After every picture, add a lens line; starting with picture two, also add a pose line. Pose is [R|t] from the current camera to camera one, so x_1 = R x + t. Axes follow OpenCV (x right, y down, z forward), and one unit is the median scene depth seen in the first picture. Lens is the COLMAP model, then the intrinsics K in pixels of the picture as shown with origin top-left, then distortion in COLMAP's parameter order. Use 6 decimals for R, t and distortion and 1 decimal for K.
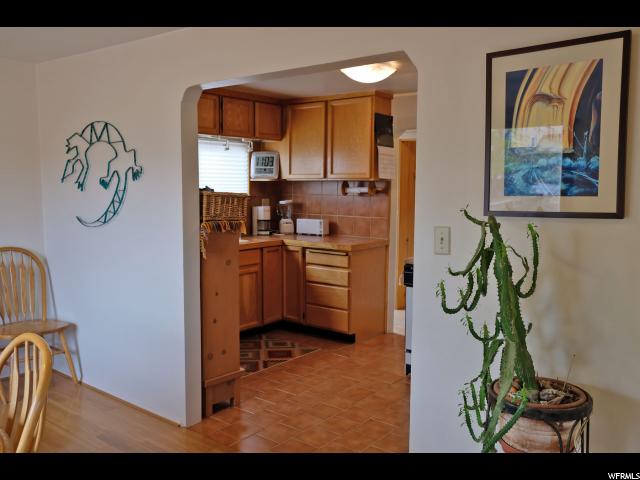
lens RADIAL K [[563.1, 0, 320.0], [0, 563.1, 240.0], [0, 0, 1]] dist [-0.004455, -0.001710]
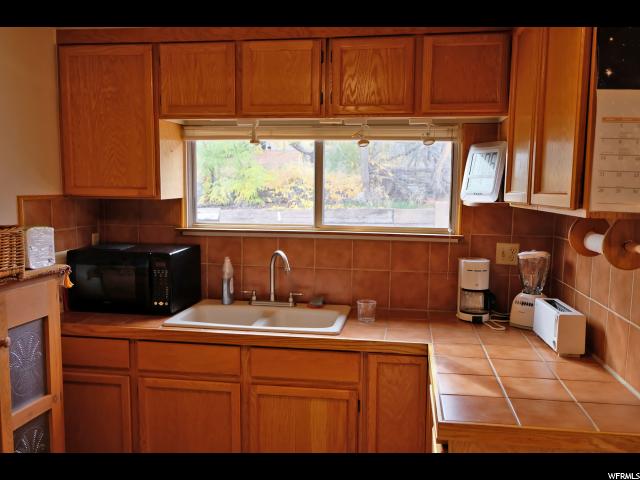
lens RADIAL K [[563.1, 0, 320.0], [0, 563.1, 240.0], [0, 0, 1]] dist [-0.004455, -0.001710]
pose [[0.479754, 0.081438, -0.873615, 0.252138], [-0.091665, 0.994887, 0.042404, -0.086463], [0.872601, 0.059737, 0.484766, 0.671606]]
